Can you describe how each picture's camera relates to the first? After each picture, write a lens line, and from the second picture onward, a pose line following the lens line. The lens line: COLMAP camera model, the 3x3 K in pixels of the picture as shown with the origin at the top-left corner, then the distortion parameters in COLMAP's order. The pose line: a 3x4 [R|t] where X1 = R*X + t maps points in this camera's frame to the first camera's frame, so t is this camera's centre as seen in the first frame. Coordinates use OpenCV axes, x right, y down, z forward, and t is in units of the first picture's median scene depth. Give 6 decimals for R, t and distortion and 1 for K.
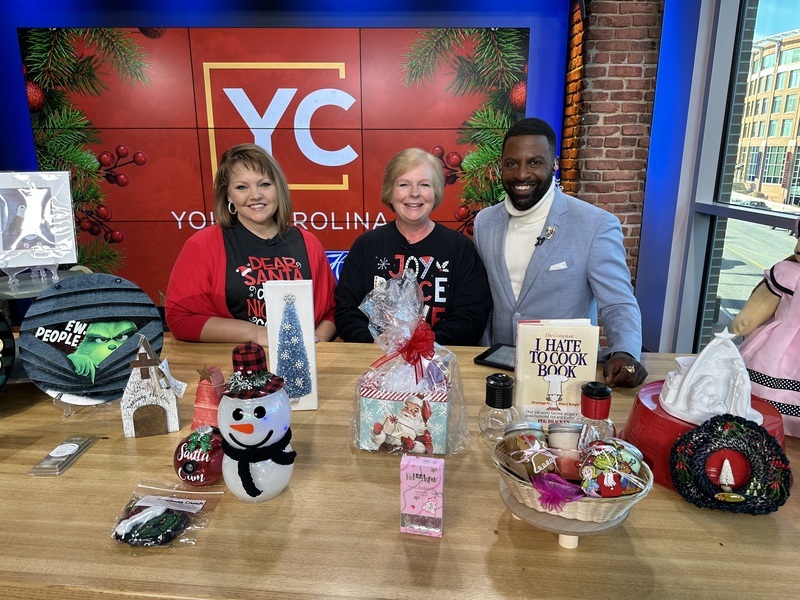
lens RADIAL K [[568.0, 0, 400.0], [0, 568.0, 300.0], [0, 0, 1]] dist [0.076518, -0.119515]
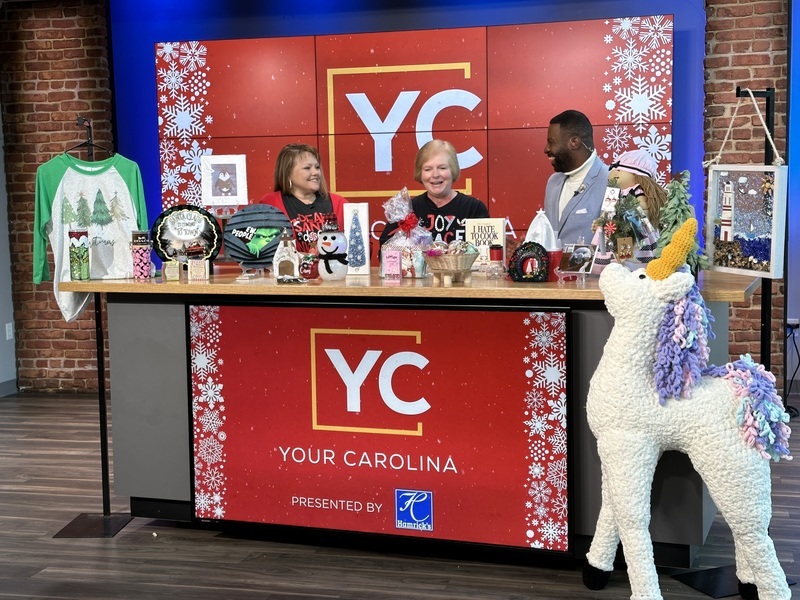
lens RADIAL K [[1185.8, 0, 400.0], [0, 1185.8, 300.0], [0, 0, 1]] dist [0.150427, -0.019154]
pose [[0.966165, 0.006626, -0.257838, 0.845311], [-0.046631, 0.987684, -0.149352, 0.757276], [0.253673, 0.156321, 0.954575, -2.354121]]
